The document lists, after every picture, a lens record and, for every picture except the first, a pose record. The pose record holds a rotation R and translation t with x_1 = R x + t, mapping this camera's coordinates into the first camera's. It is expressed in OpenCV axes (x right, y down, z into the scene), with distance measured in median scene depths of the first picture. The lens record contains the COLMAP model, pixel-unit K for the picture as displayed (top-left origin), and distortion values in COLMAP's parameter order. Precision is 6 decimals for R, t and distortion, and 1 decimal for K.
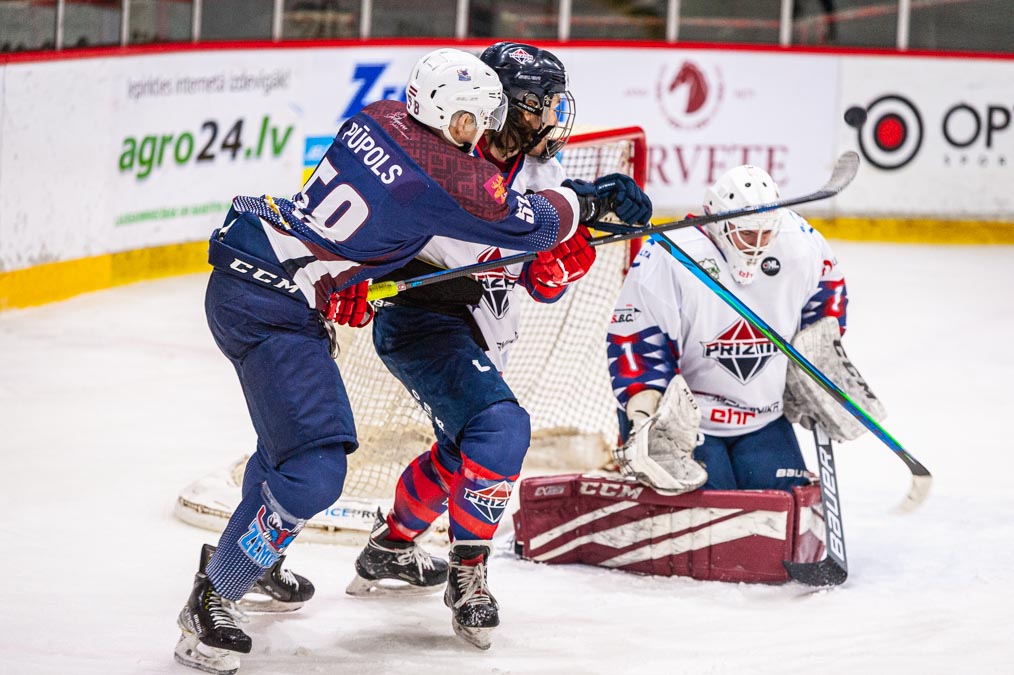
lens RADIAL K [[5412.5, 0, 507.0], [0, 5412.5, 337.5], [0, 0, 1]] dist [-2.090707, 82.924672]
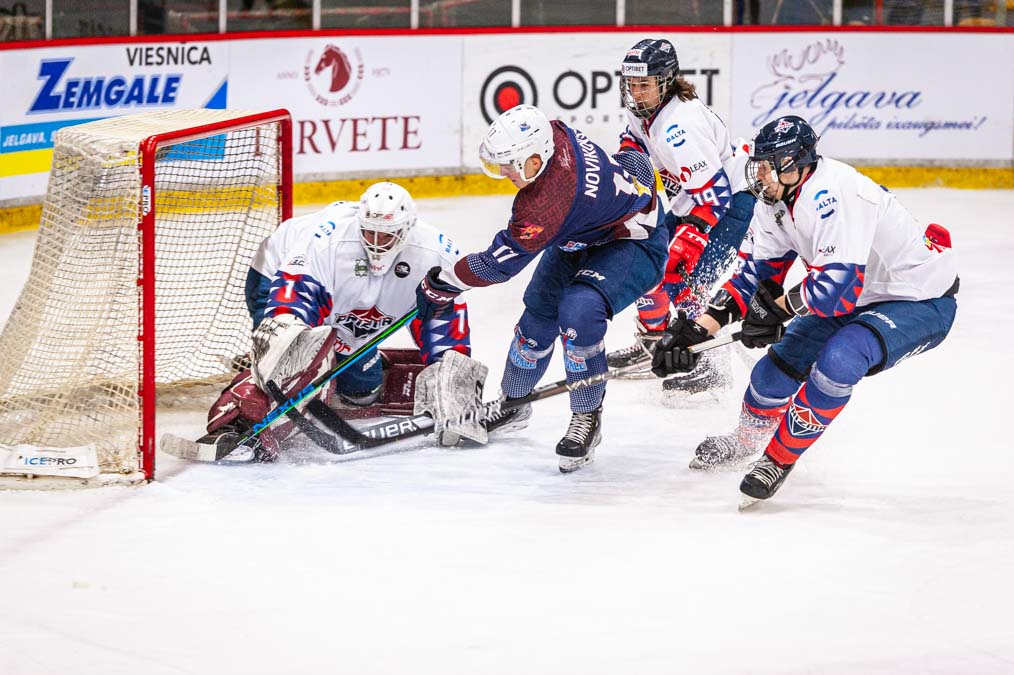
lens RADIAL K [[3935.6, 0, 507.0], [0, 3935.6, 337.5], [0, 0, 1]] dist [-0.057977, -6.394289]
pose [[0.996633, -0.045459, 0.068235, 0.010808], [0.043608, 0.998646, 0.028376, -0.011070], [-0.069433, -0.025305, 0.997266, 0.150114]]
